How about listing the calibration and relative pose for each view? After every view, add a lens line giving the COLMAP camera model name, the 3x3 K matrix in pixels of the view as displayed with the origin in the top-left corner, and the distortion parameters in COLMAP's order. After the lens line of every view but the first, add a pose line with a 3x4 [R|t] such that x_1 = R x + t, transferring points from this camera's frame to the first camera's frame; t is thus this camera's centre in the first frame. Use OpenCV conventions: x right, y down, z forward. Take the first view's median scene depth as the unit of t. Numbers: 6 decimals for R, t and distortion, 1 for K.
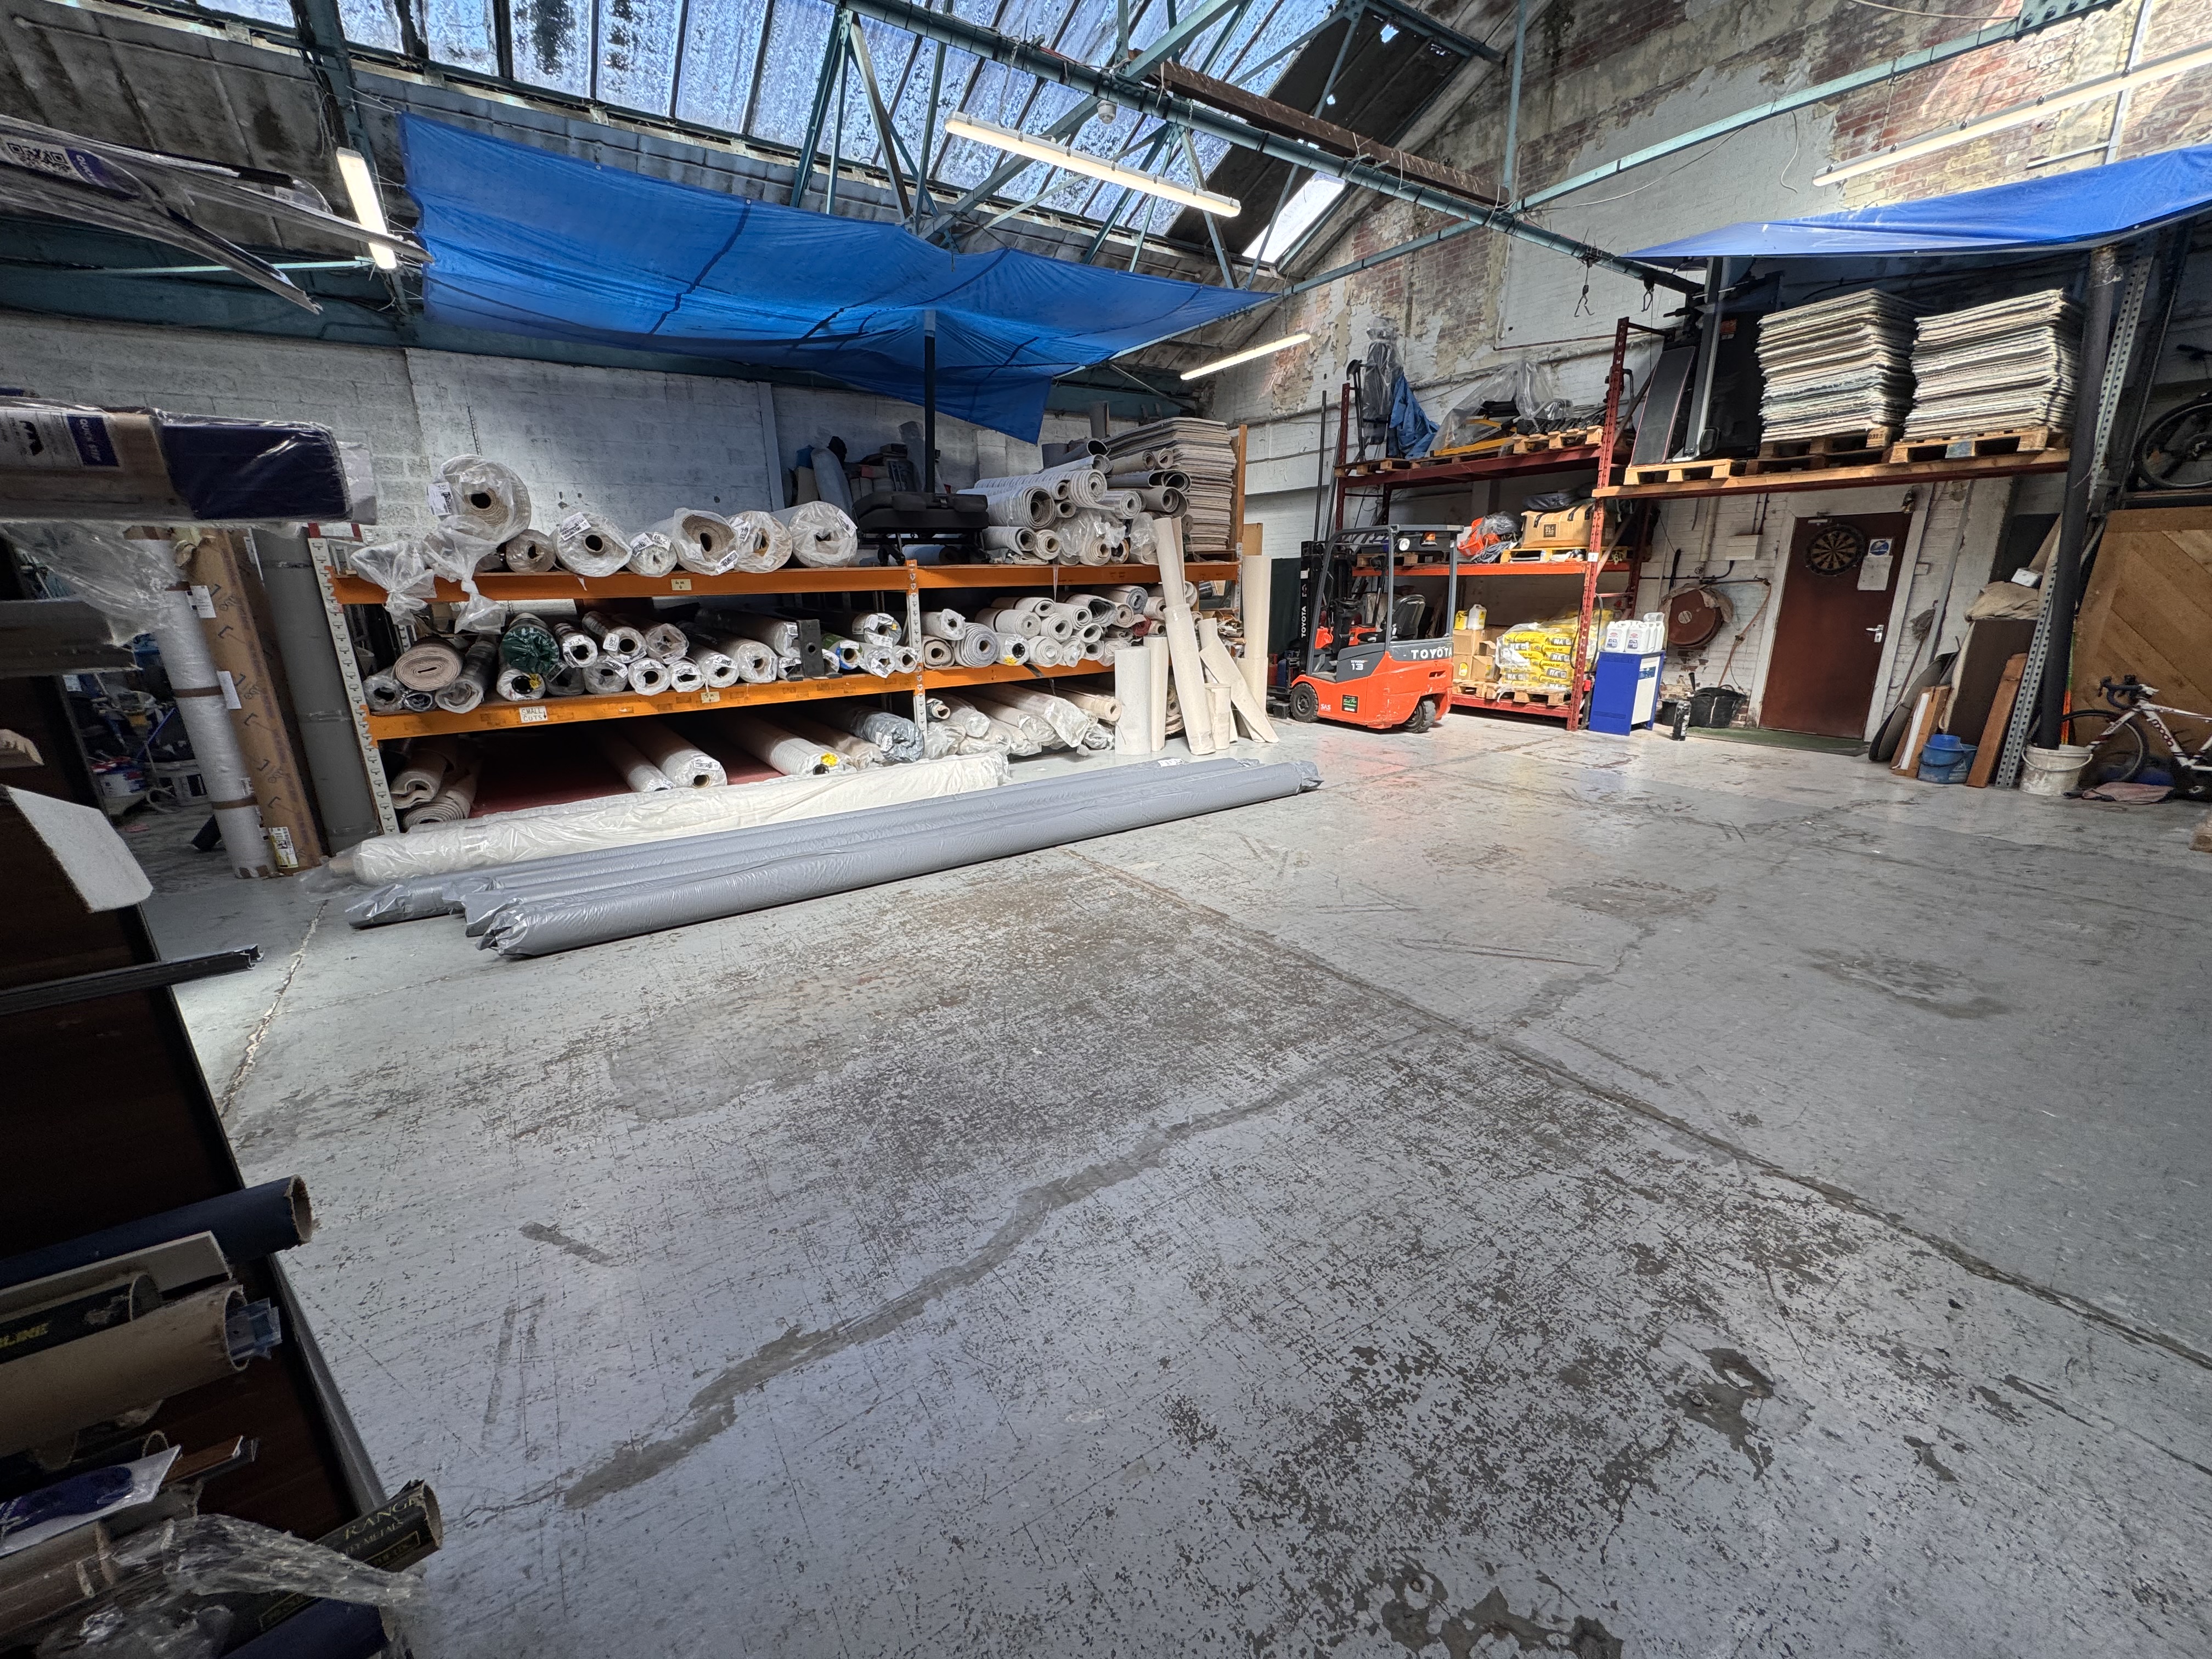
lens RADIAL K [[881.7, 0, 1106.5], [0, 881.7, 831.0], [0, 0, 1]] dist [-0.002770, 0.000265]
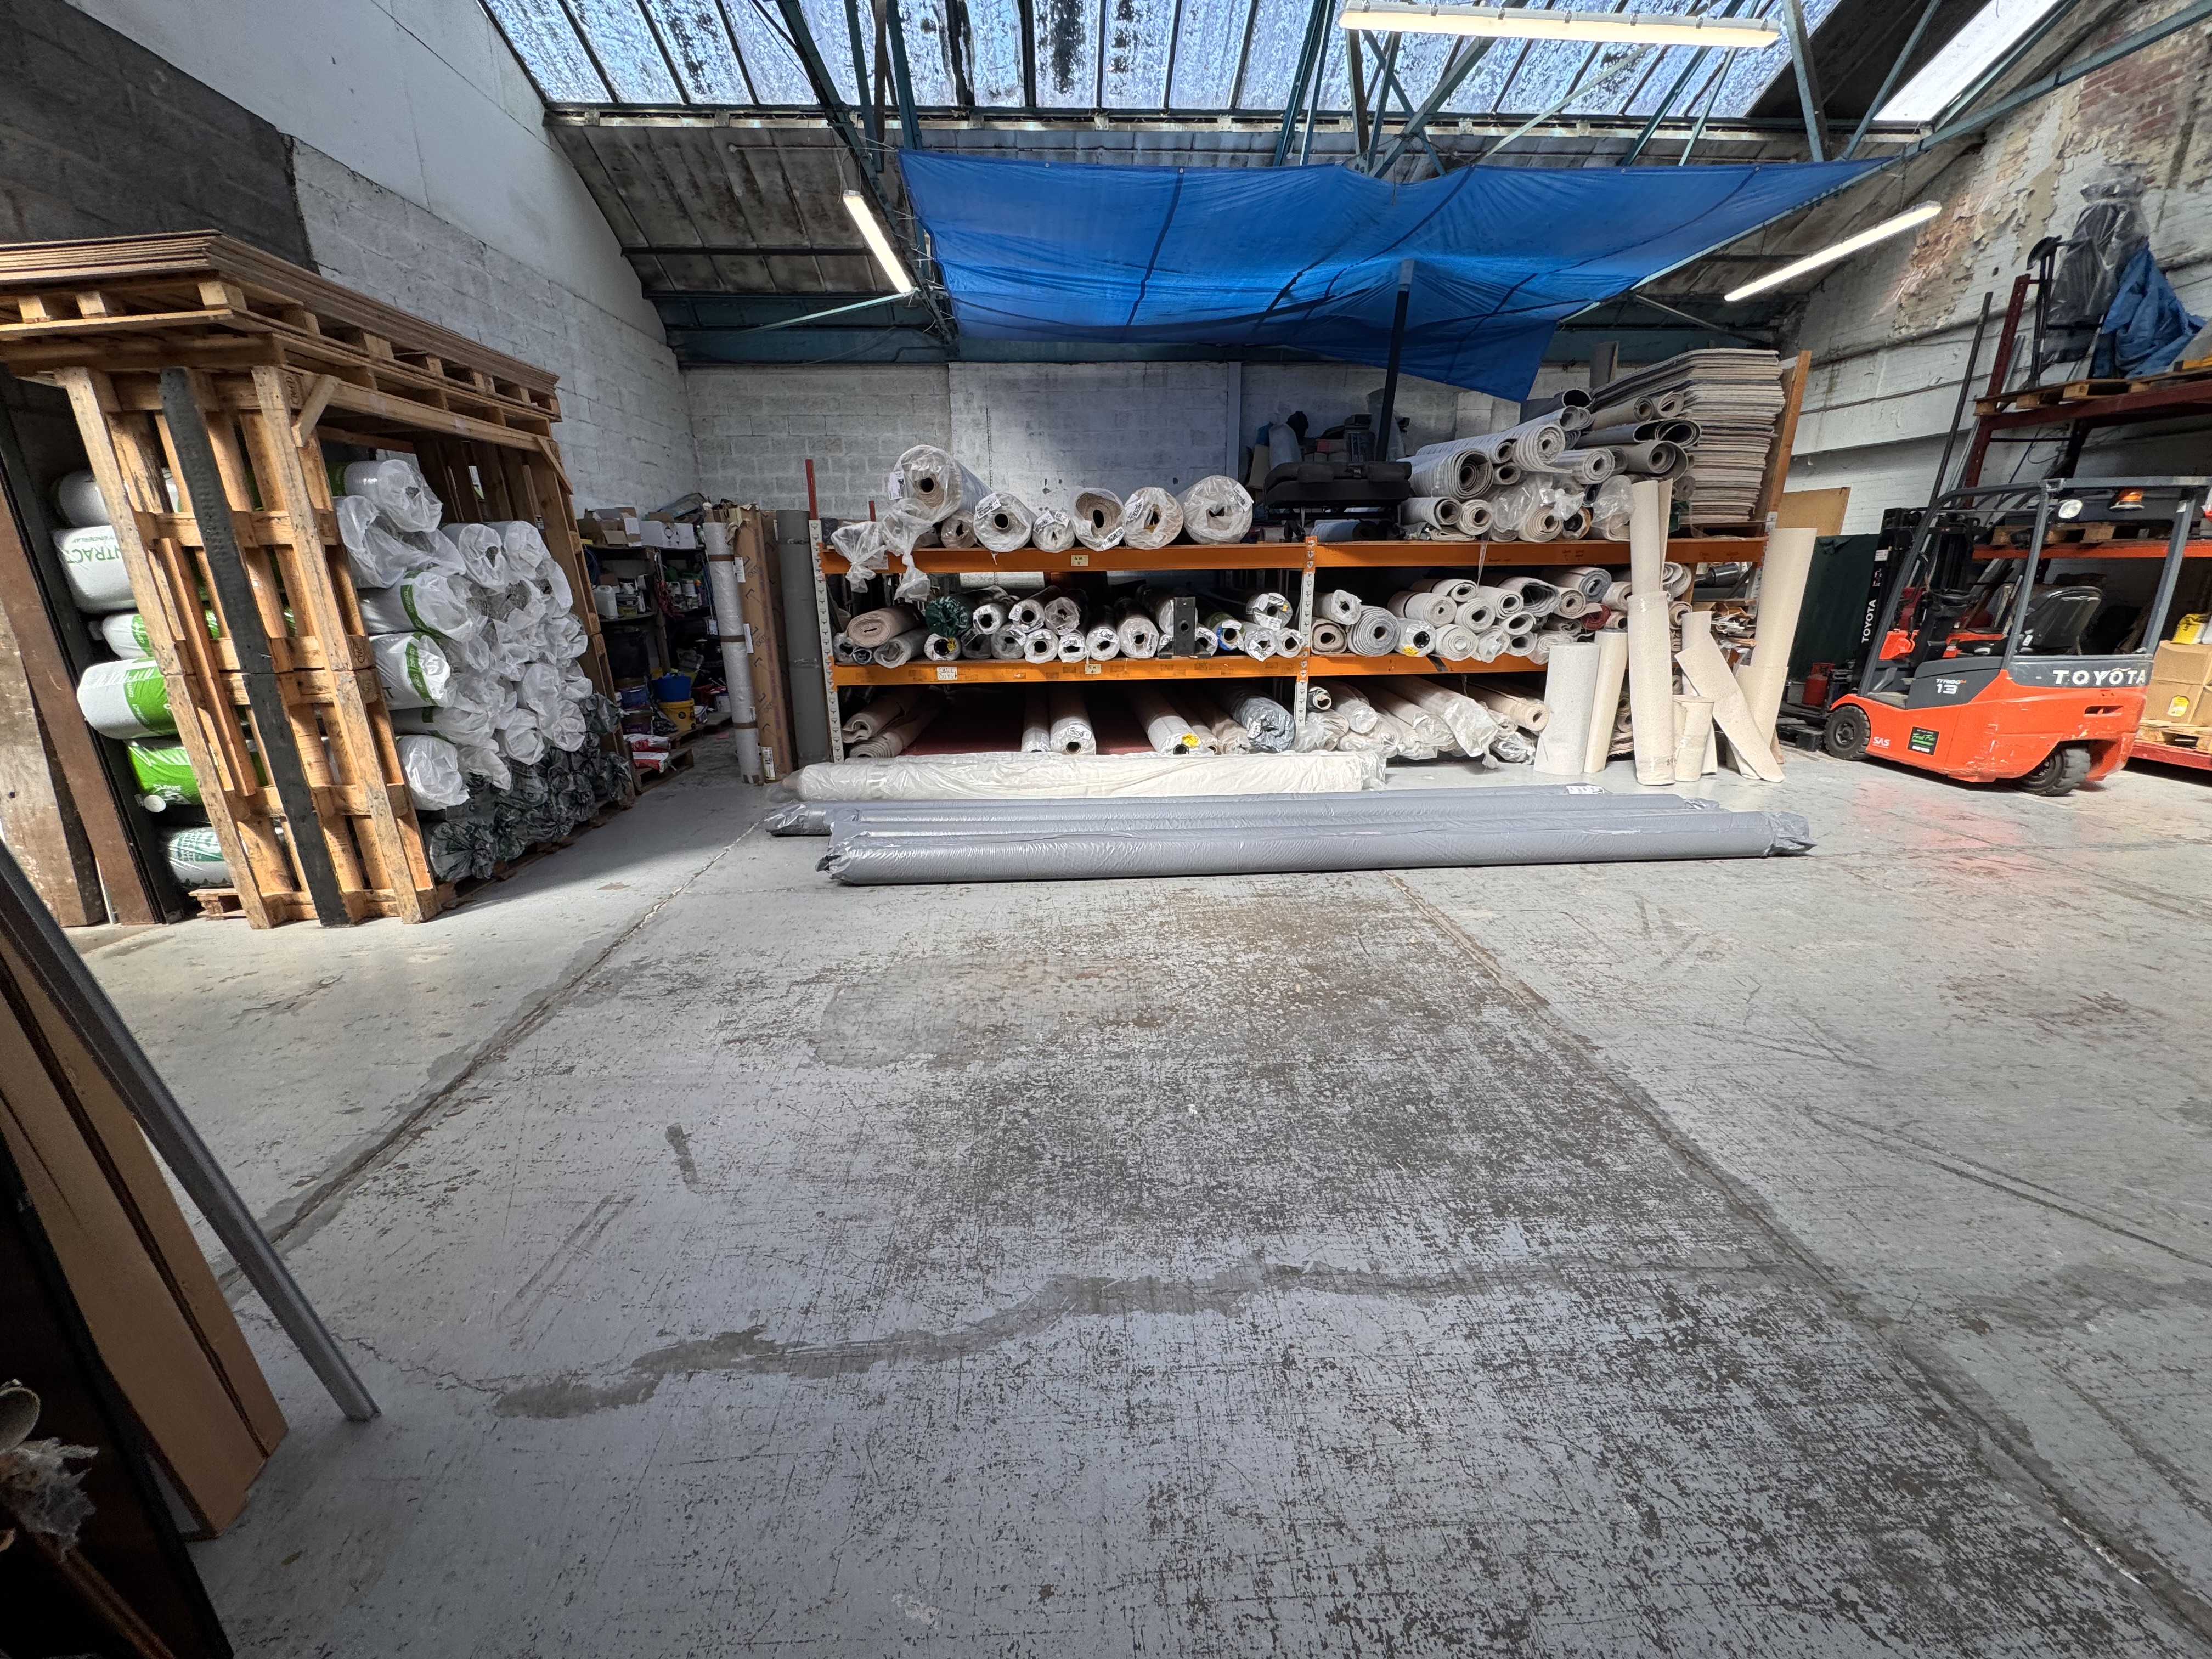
lens RADIAL K [[881.7, 0, 1106.5], [0, 881.7, 831.0], [0, 0, 1]] dist [-0.002770, 0.000265]
pose [[0.855411, 0.157254, -0.493501, 0.098983], [-0.148721, 0.987247, 0.056800, -0.021806], [0.496139, 0.024807, 0.867889, 0.095610]]
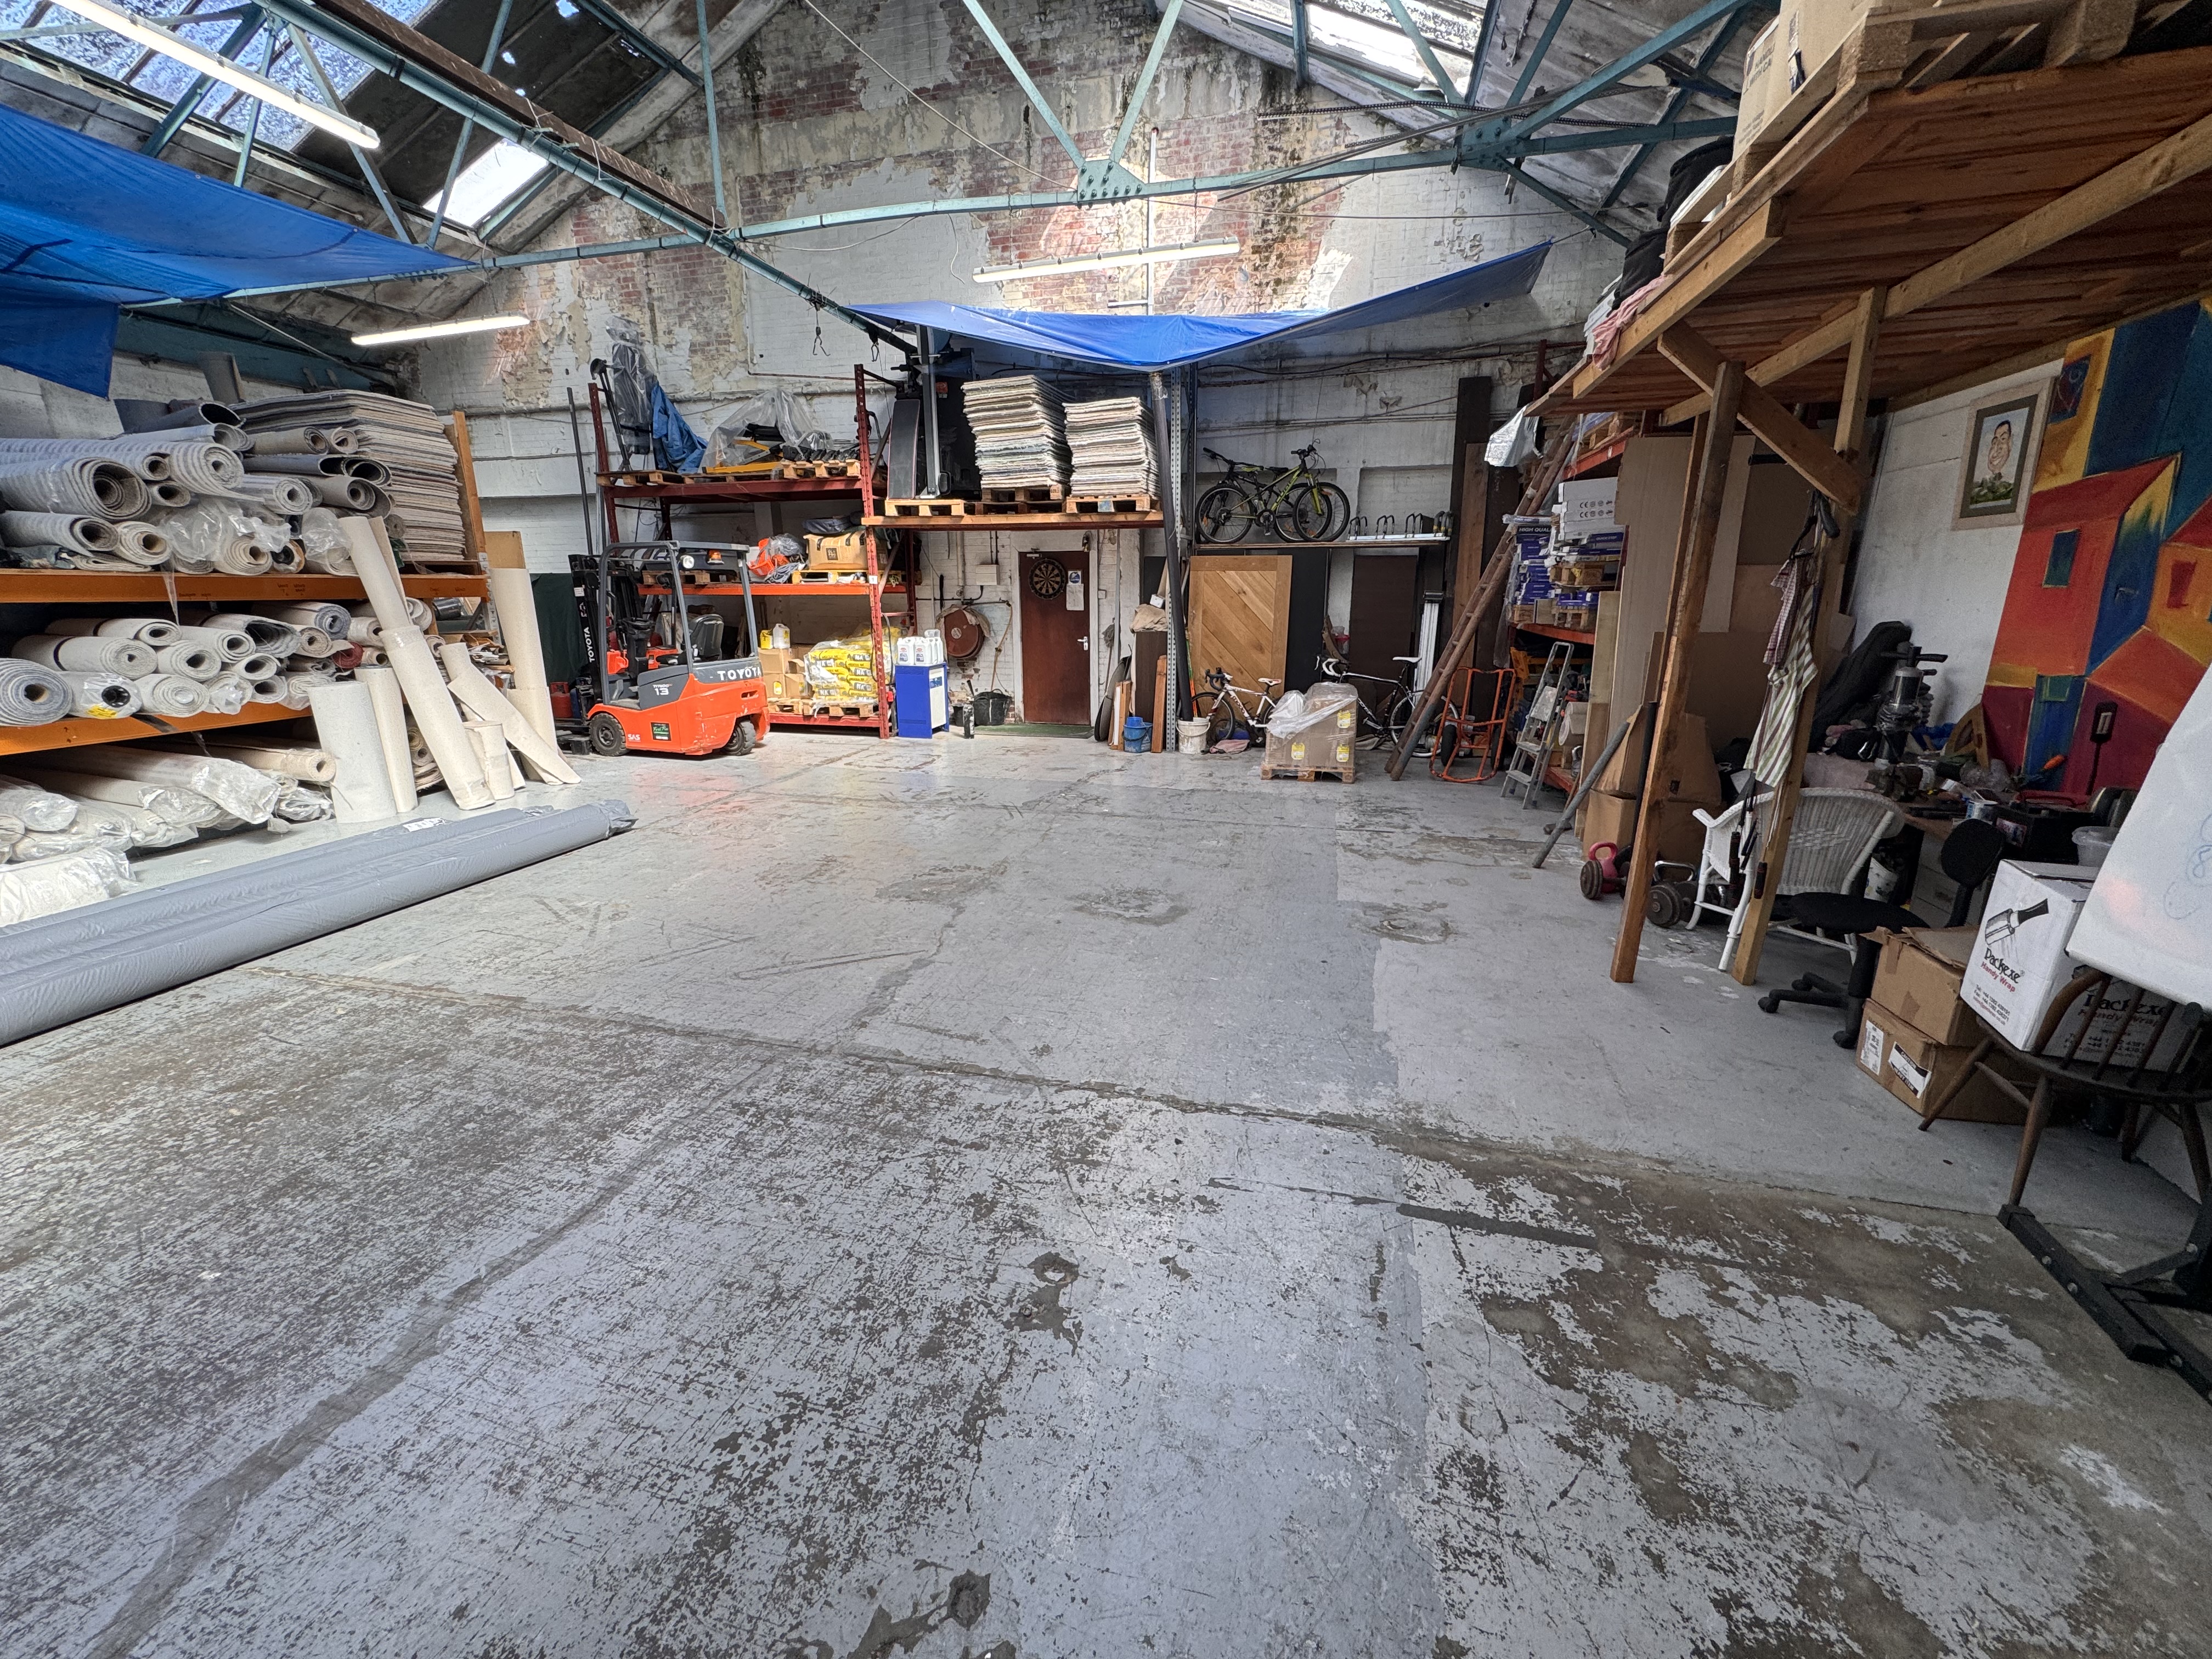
lens RADIAL K [[880.9, 0, 1105.4], [0, 880.9, 830.5], [0, 0, 1]] dist [-0.000410, -0.000041]
pose [[0.754237, -0.157366, 0.637466, 0.028417], [0.170807, 0.984454, 0.040929, -0.000102], [-0.633997, 0.078013, 0.769391, 0.000792]]
